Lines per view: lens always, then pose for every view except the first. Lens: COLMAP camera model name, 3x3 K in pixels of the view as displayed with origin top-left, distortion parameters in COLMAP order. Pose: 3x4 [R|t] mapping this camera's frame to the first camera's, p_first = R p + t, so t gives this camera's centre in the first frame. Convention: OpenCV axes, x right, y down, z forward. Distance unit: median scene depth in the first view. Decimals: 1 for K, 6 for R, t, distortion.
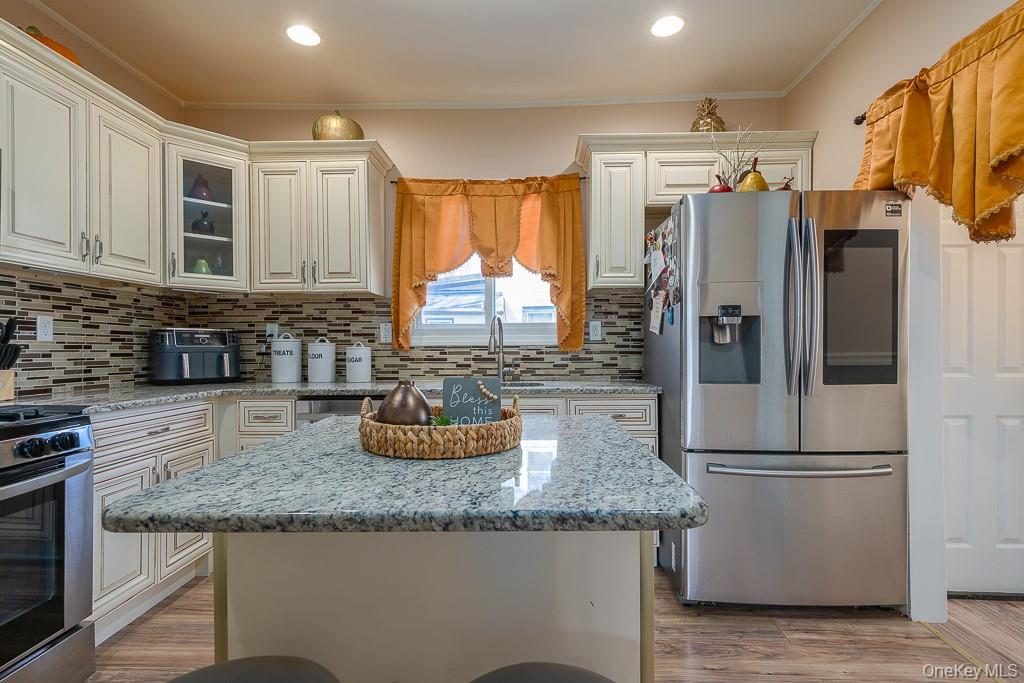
lens RADIAL K [[481.5, 0, 512.9], [0, 481.5, 344.4], [0, 0, 1]] dist [0.001367, -0.000236]
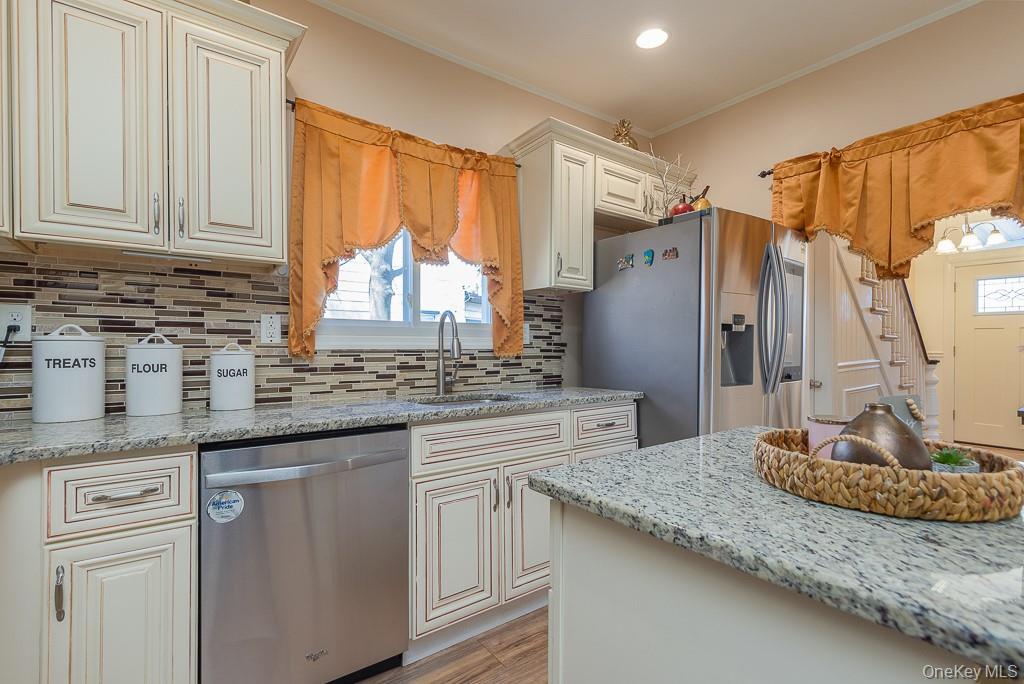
lens RADIAL K [[470.1, 0, 513.2], [0, 470.1, 344.9], [0, 0, 1]] dist [0.001851, 0.000428]
pose [[0.788917, 0.008504, 0.614441, -0.399867], [-0.005900, 0.999963, -0.006264, -0.001237], [-0.614472, 0.001316, 0.788938, 0.301889]]
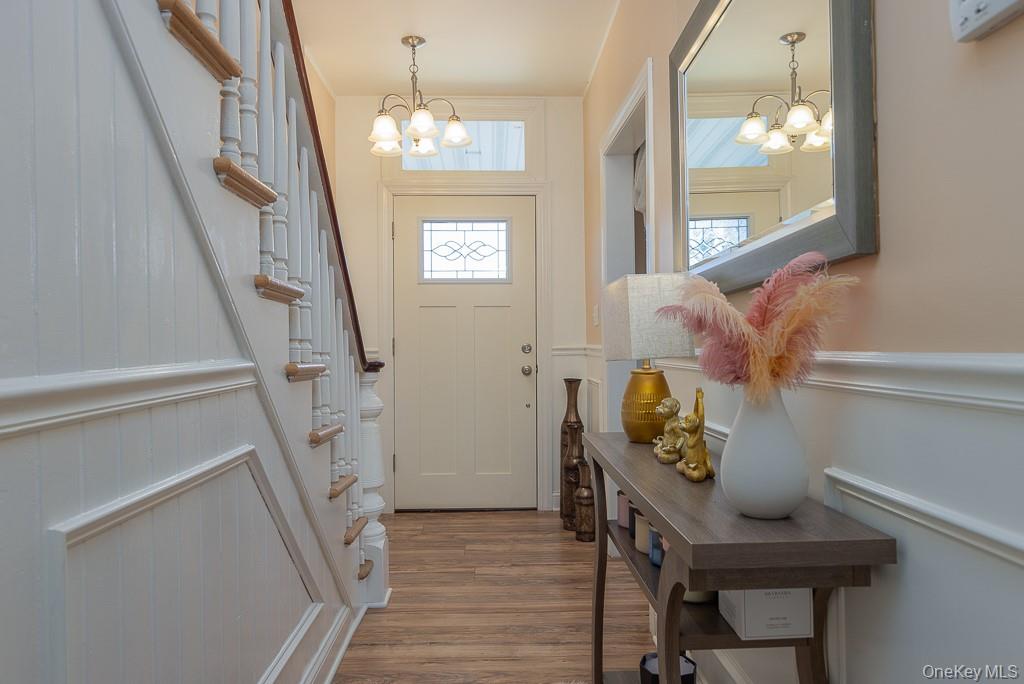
lens RADIAL K [[677.5, 0, 510.5], [0, 677.5, 345.9], [0, 0, 1]] dist [-0.002539, -0.000189]
pose [[-0.052918, 0.014238, 0.998497, 0.582007], [0.011702, 0.999839, -0.013637, 0.021792], [-0.998530, 0.010963, -0.053076, 0.513495]]
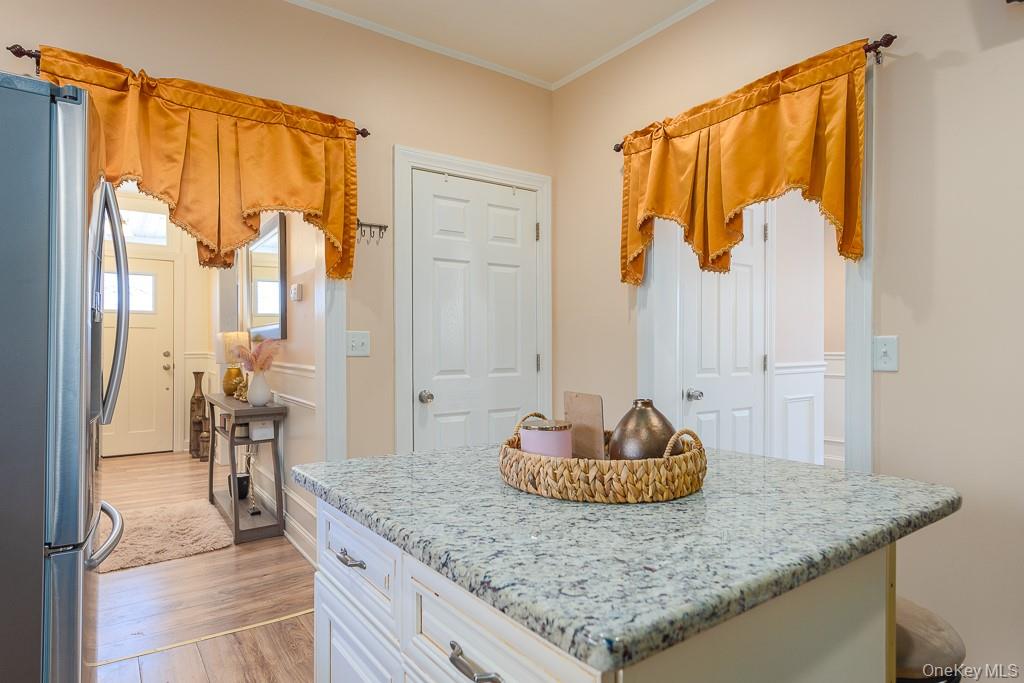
lens RADIAL K [[582.9, 0, 514.7], [0, 582.9, 346.1], [0, 0, 1]] dist [0.009777, 0.001184]
pose [[-0.602977, 0.006553, 0.797731, -0.321496], [0.005614, 0.999976, -0.003971, -0.003917], [-0.797739, 0.002085, -0.603000, 0.661484]]
